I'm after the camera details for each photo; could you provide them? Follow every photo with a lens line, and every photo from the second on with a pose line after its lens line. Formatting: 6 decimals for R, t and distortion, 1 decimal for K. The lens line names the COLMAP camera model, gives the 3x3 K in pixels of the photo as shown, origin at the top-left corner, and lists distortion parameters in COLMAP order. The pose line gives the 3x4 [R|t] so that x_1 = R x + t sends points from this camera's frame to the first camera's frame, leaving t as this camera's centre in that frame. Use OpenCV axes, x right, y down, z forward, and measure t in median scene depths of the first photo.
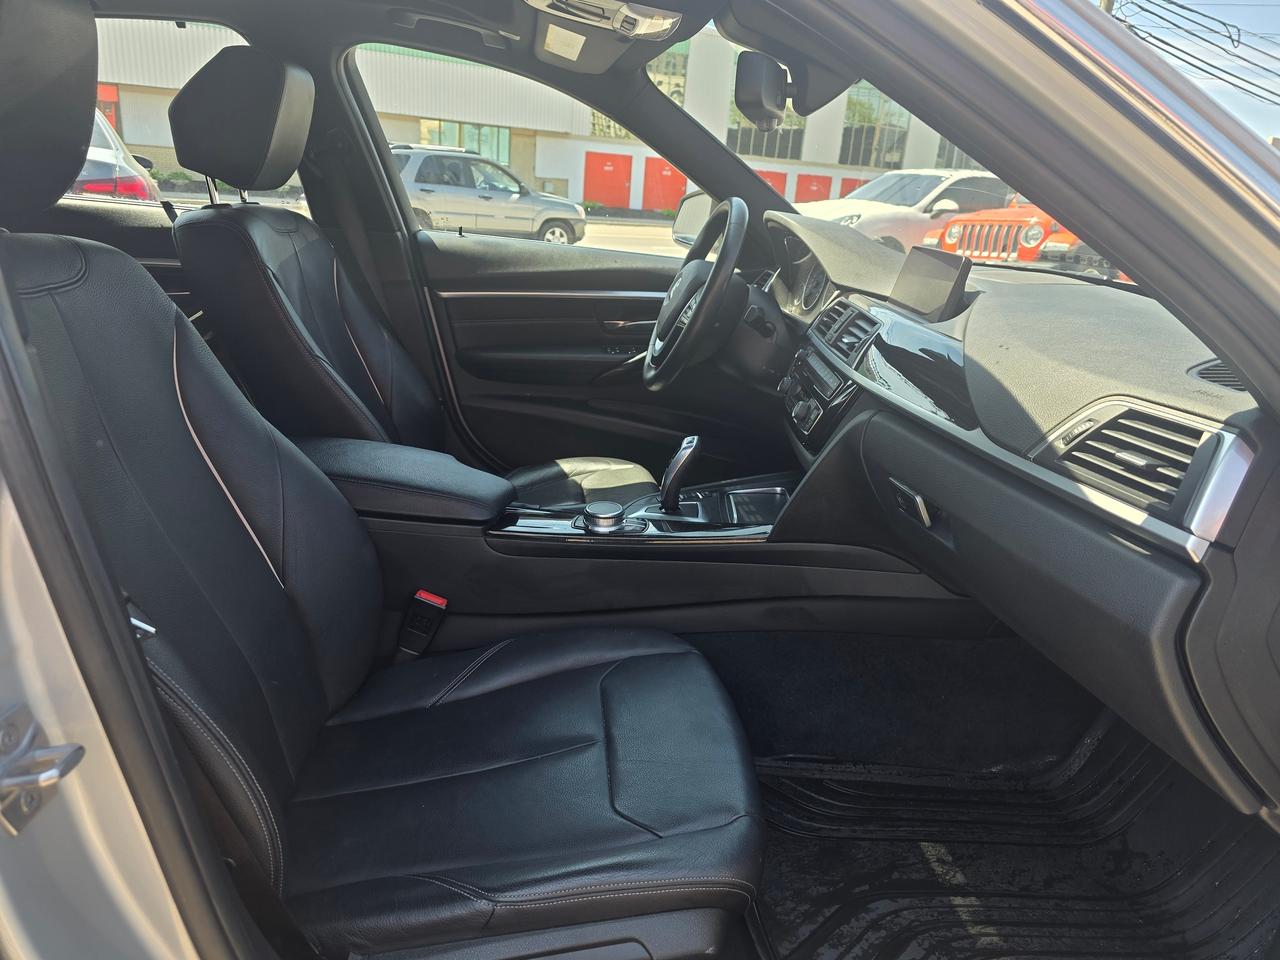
lens RADIAL K [[871.1, 0, 640.0], [0, 871.1, 480.0], [0, 0, 1]] dist [0.053005, -0.048918]
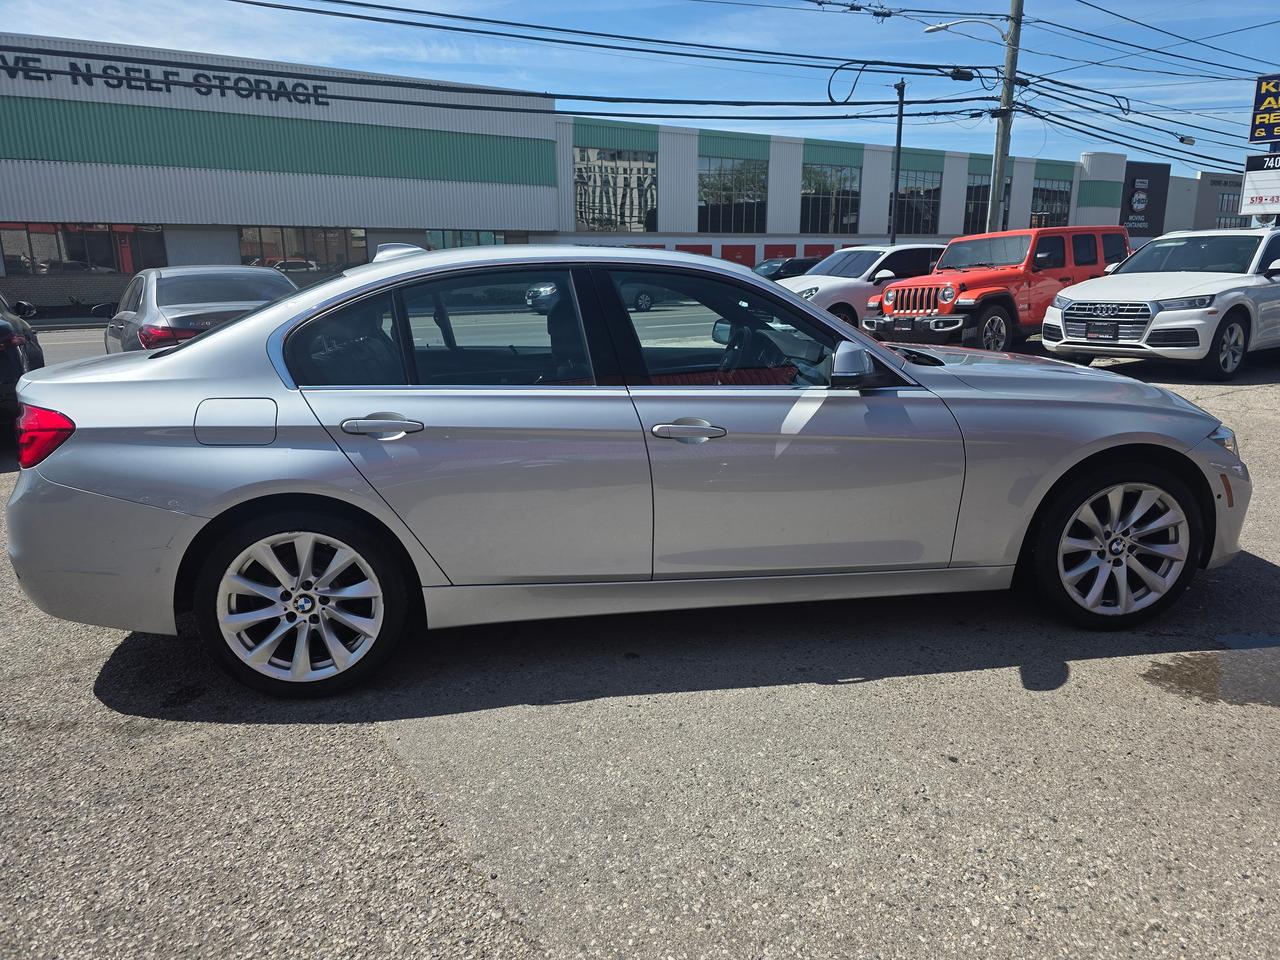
lens RADIAL K [[871.1, 0, 640.0], [0, 871.1, 480.0], [0, 0, 1]] dist [0.053005, -0.048918]
pose [[0.996464, -0.083292, 0.011027, -0.038746], [0.083884, 0.993697, -0.074362, 0.043402], [-0.004764, 0.075025, 0.997170, -0.223710]]
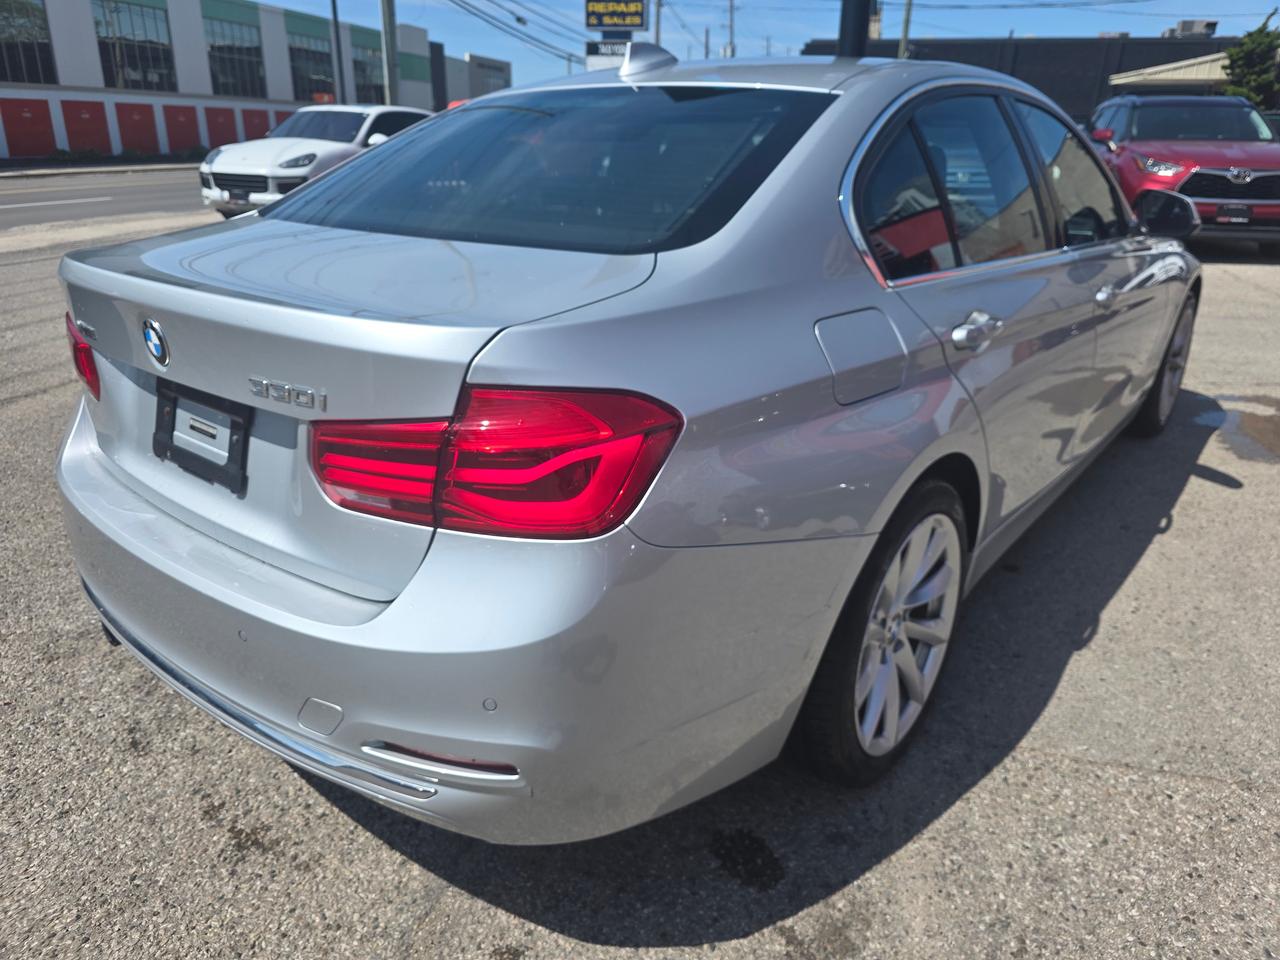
lens RADIAL K [[871.1, 0, 640.0], [0, 871.1, 480.0], [0, 0, 1]] dist [0.053005, -0.048918]
pose [[0.702321, -0.310836, 0.640411, -0.271960], [0.253899, 0.949842, 0.182581, -0.017930], [-0.665042, 0.034369, 0.746014, -0.052314]]
